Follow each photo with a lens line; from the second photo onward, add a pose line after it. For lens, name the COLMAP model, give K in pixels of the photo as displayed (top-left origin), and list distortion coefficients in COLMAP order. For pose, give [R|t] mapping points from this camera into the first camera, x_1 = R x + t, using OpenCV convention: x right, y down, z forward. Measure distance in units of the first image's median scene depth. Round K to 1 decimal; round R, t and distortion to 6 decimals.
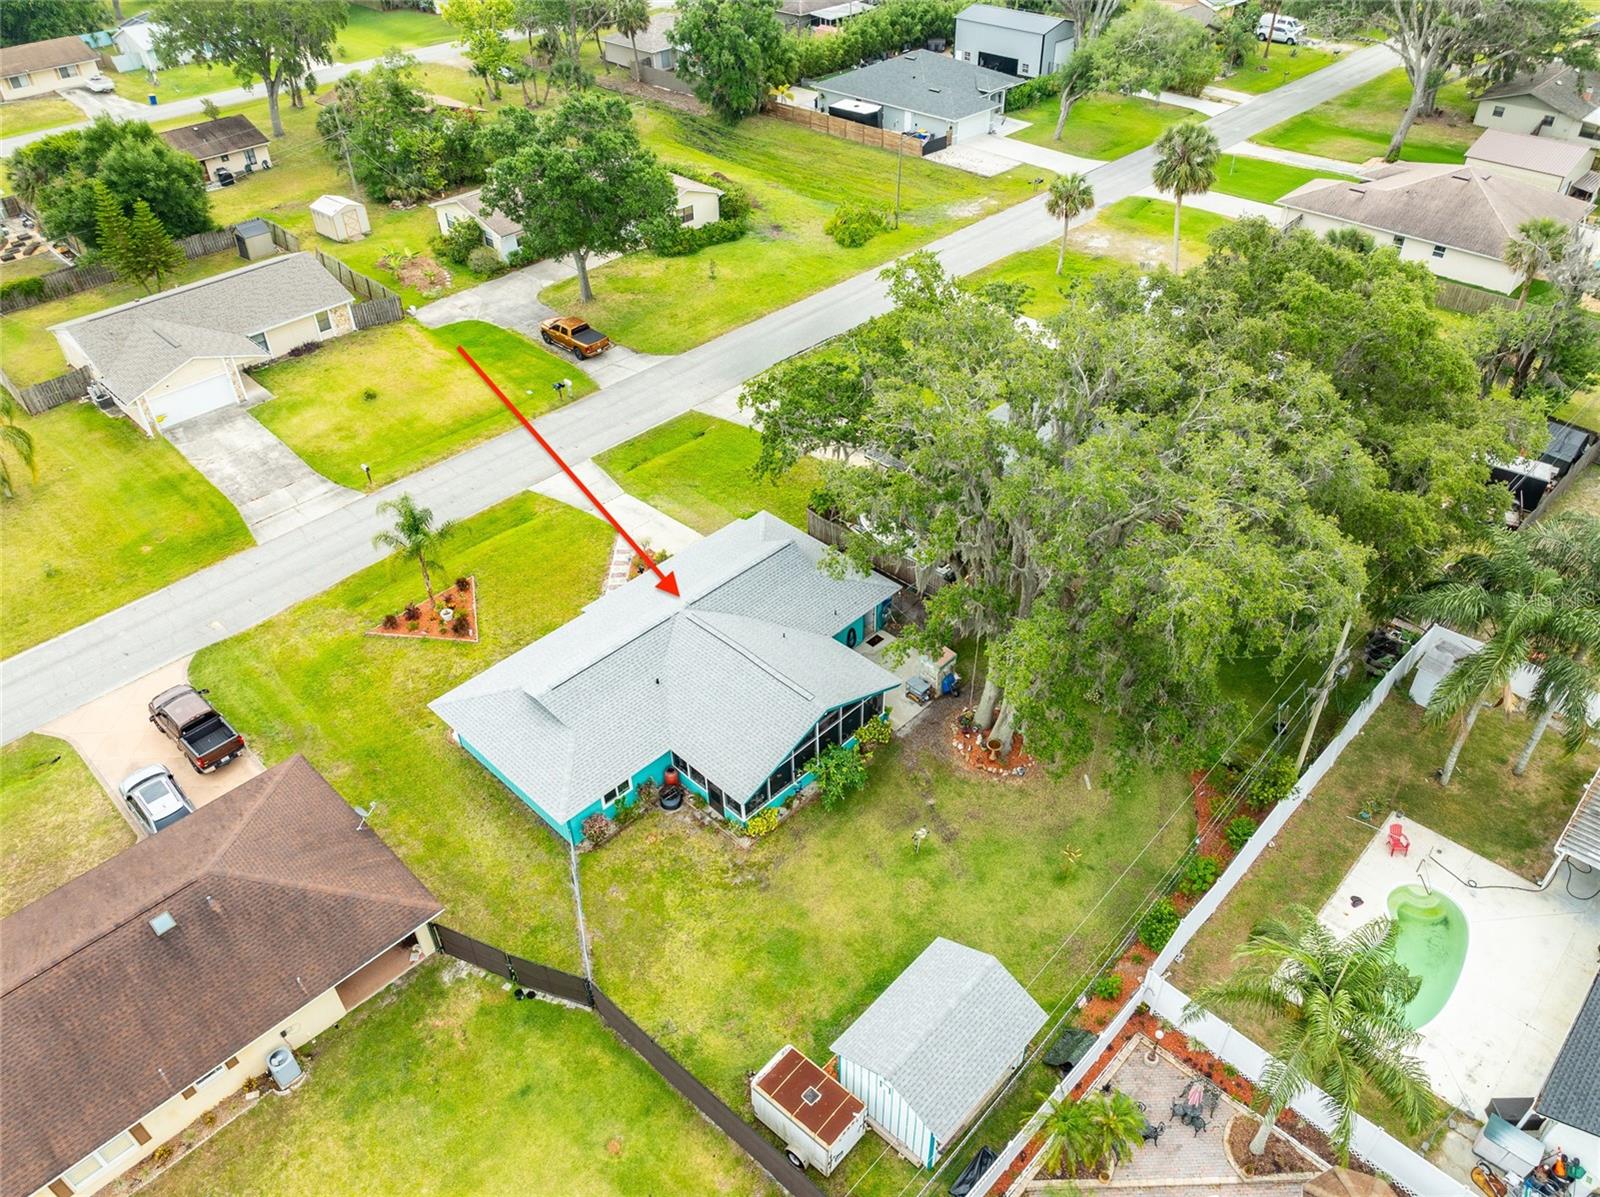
lens RADIAL K [[1129.5, 0, 819.9], [0, 1129.5, 608.8], [0, 0, 1]] dist [-0.031294, 0.017351]
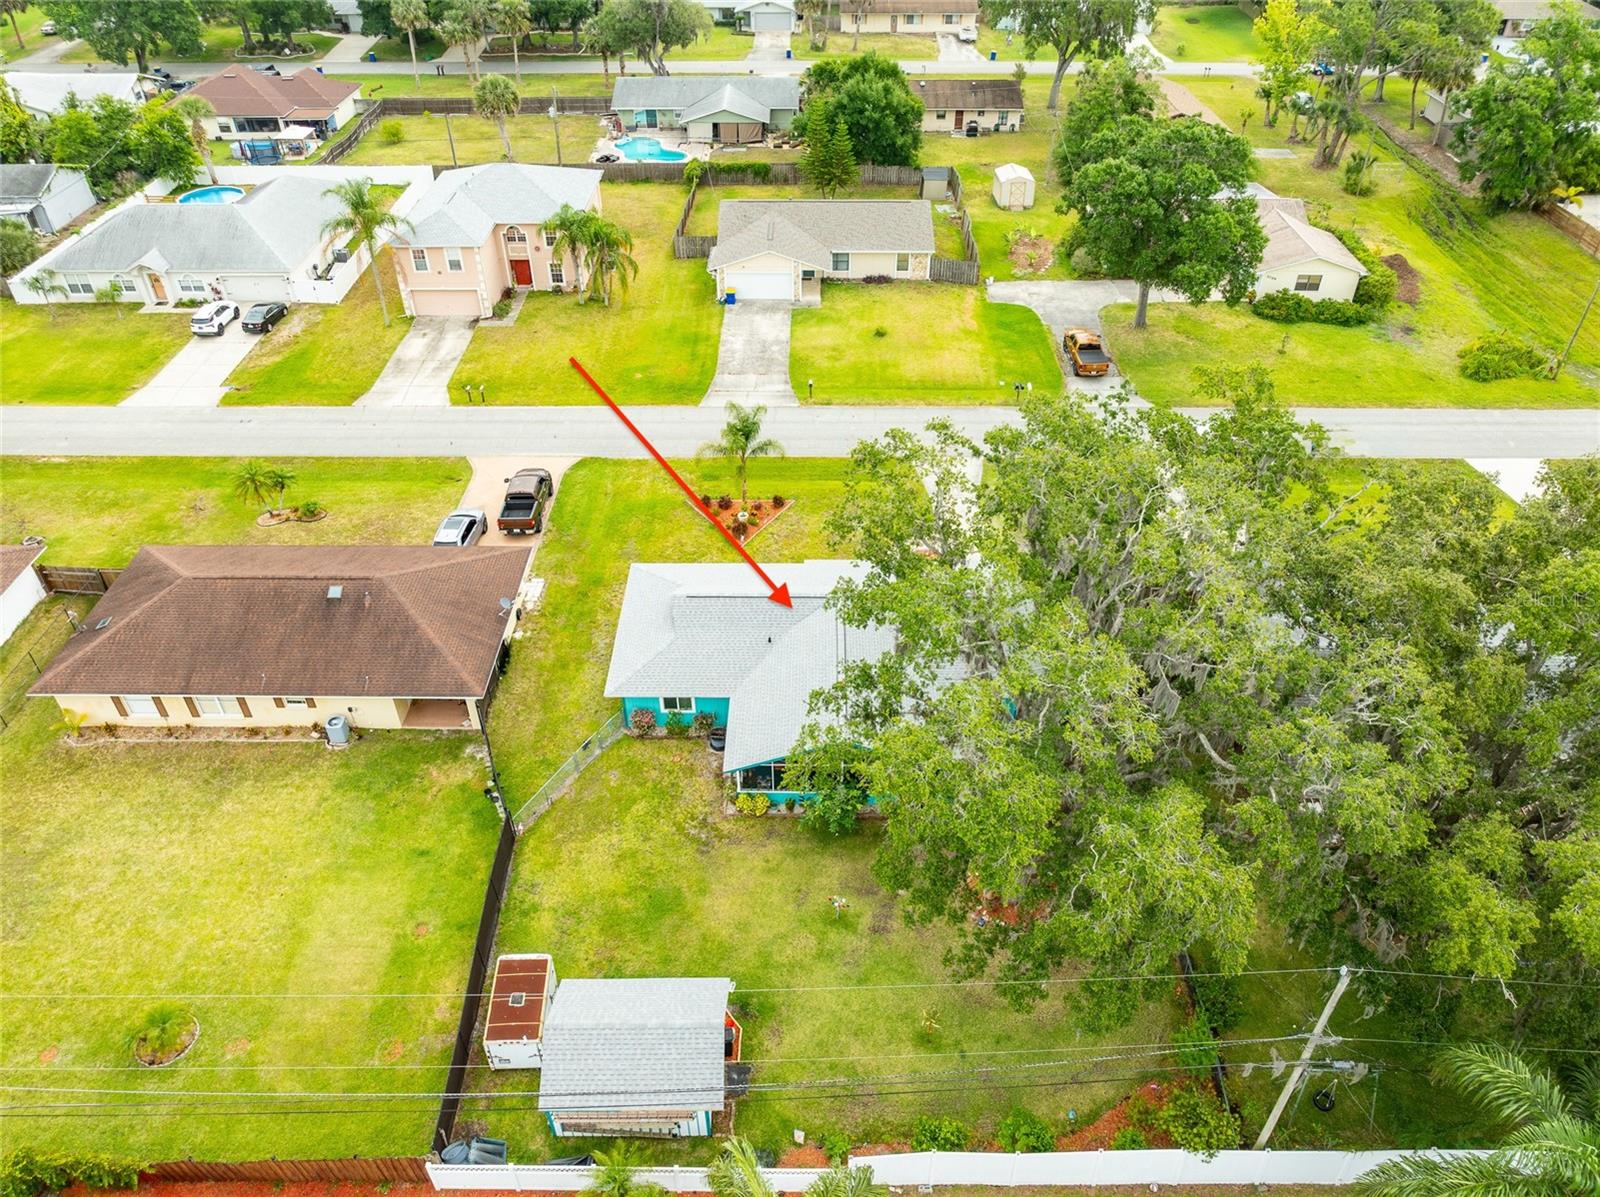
lens RADIAL K [[1129.5, 0, 813.0], [0, 1129.5, 605.6], [0, 0, 1]] dist [-0.031294, 0.017351]
pose [[0.690666, 0.461224, -0.557004, 0.264773], [-0.466469, 0.872700, 0.144227, -0.077766], [0.552618, 0.160212, 0.817891, 0.095277]]
